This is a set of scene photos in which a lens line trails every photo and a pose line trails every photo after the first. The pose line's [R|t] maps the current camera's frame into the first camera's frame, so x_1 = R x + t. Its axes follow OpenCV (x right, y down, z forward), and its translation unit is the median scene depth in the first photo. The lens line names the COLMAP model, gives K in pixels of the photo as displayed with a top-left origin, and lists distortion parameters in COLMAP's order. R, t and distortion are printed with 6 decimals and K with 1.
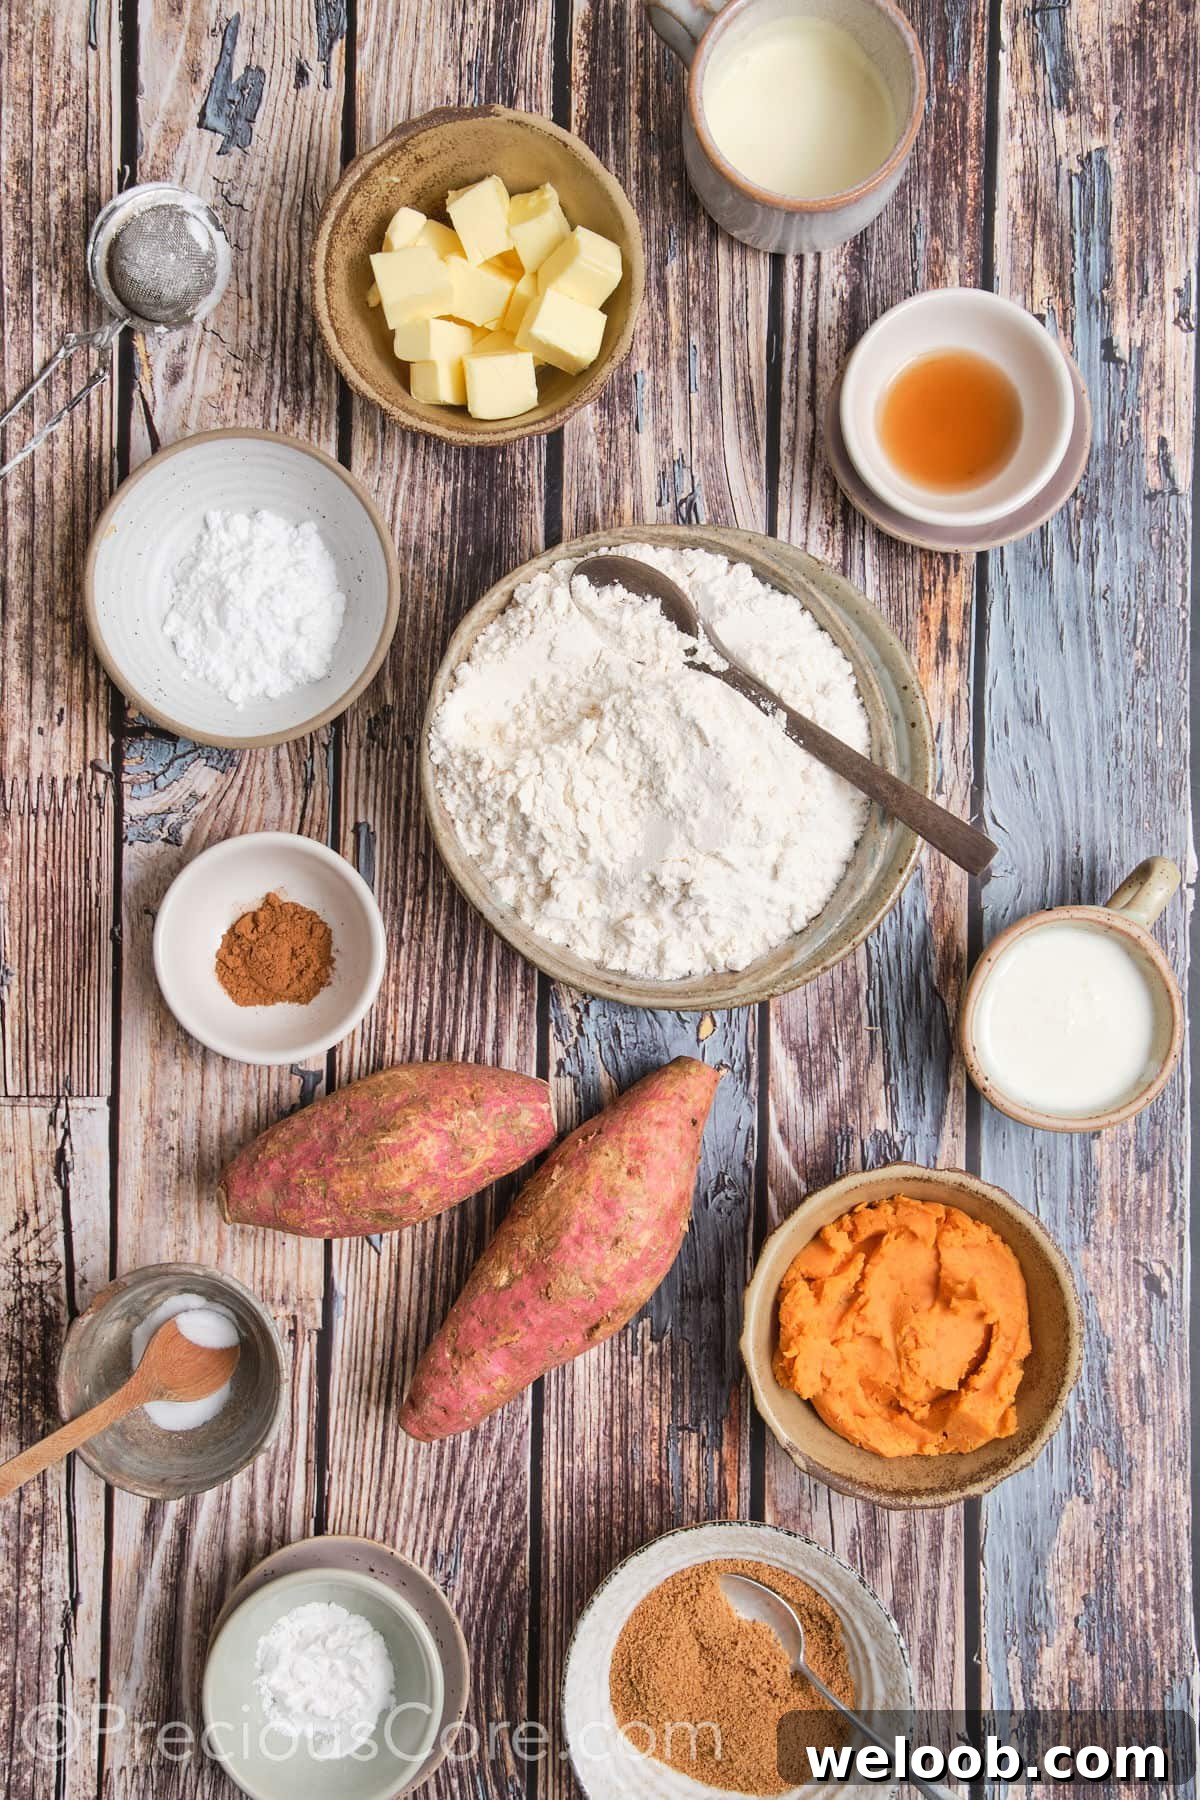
lens RADIAL K [[2916.4, 0, 600.0], [0, 2916.4, 900.0], [0, 0, 1]] dist [0.109034, 1.057618]
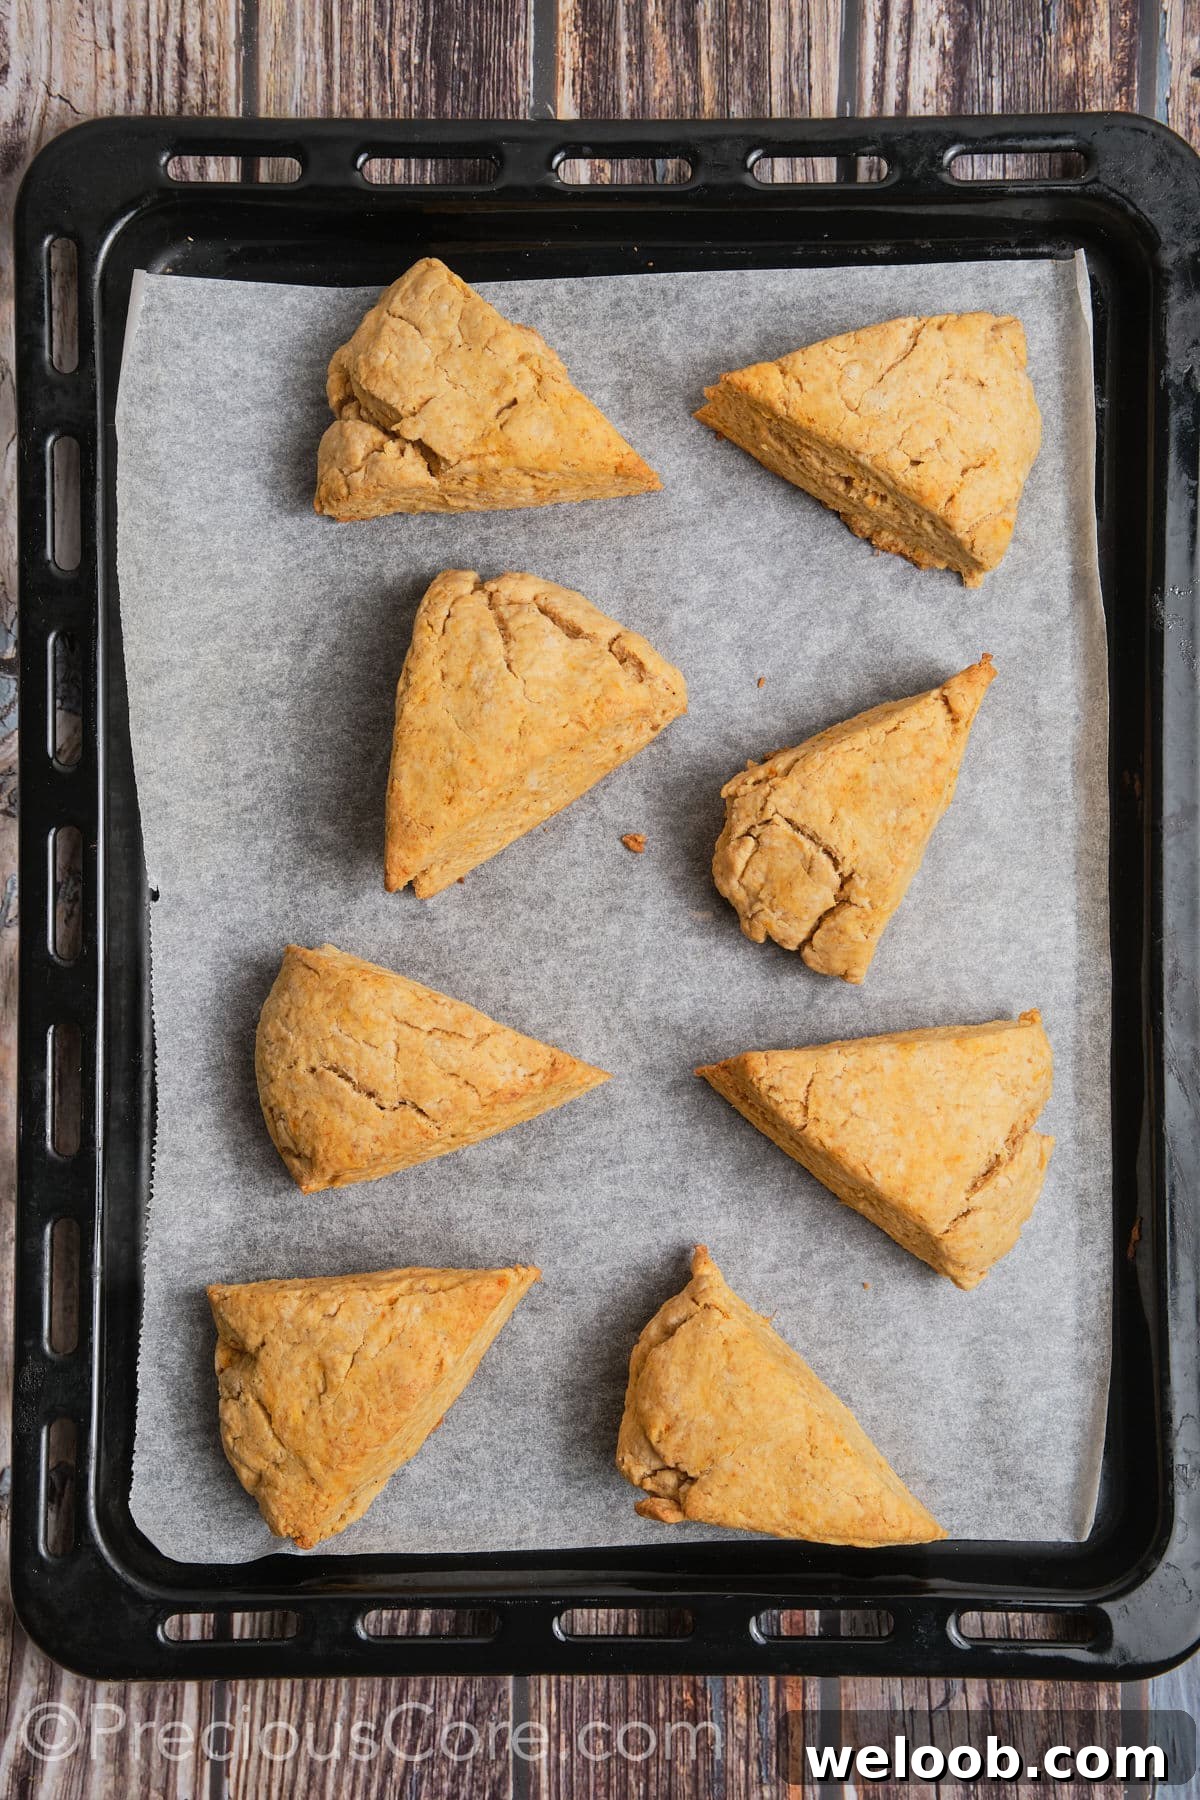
lens RADIAL K [[2916.4, 0, 600.0], [0, 2916.4, 900.0], [0, 0, 1]] dist [0.109034, 1.057618]
pose [[0.999988, -0.003903, 0.003040, -0.003983], [0.003896, 0.999990, 0.002402, 0.000067], [-0.003050, -0.002390, 0.999992, 0.277348]]
